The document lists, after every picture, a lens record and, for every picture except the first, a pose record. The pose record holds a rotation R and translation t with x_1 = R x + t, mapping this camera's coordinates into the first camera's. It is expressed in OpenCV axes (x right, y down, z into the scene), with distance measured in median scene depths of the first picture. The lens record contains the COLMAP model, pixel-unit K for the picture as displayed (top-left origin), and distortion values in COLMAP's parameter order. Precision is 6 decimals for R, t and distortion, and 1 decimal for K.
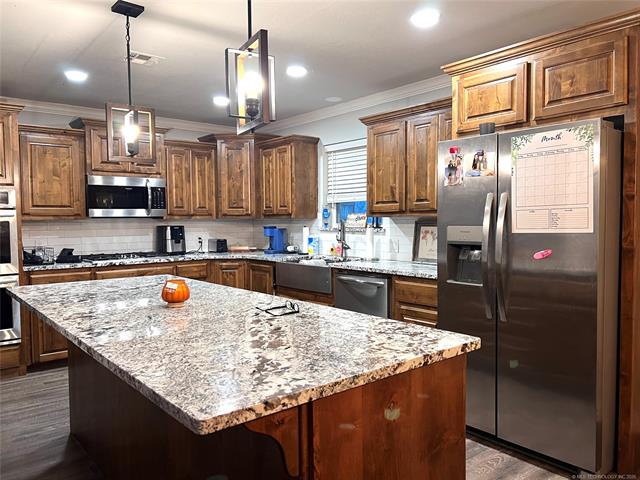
lens RADIAL K [[487.0, 0, 321.8], [0, 487.0, 241.3], [0, 0, 1]] dist [0.049431, -0.015274]
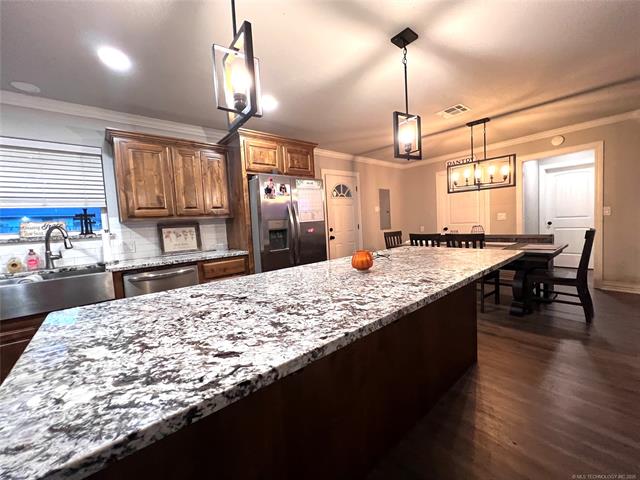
lens RADIAL K [[259.9, 0, 319.5], [0, 259.9, 239.1], [0, 0, 1]] dist [0.000021, 0.002433]
pose [[-0.003887, -0.058689, 0.998269, -0.569876], [0.098143, 0.993434, 0.058787, -0.002071], [-0.995165, 0.098202, 0.001898, 0.650607]]
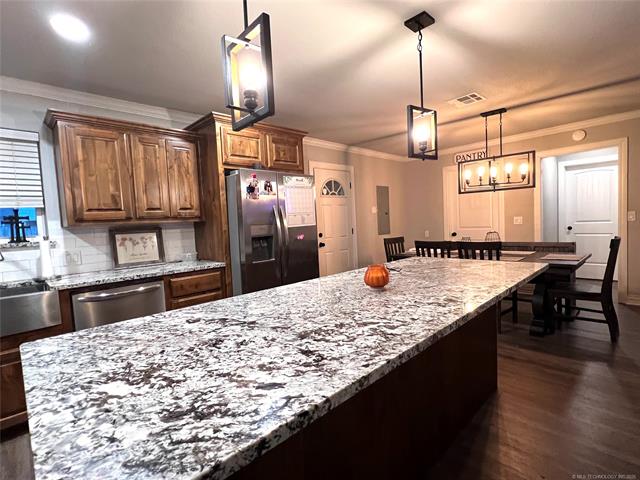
lens RADIAL K [[323.7, 0, 319.1], [0, 323.7, 241.1], [0, 0, 1]] dist [0.003384, 0.001930]
pose [[-0.076187, -0.051598, 0.995758, -0.598636], [0.091441, 0.994090, 0.058508, -0.019442], [-0.992892, 0.095511, -0.071019, 0.691857]]
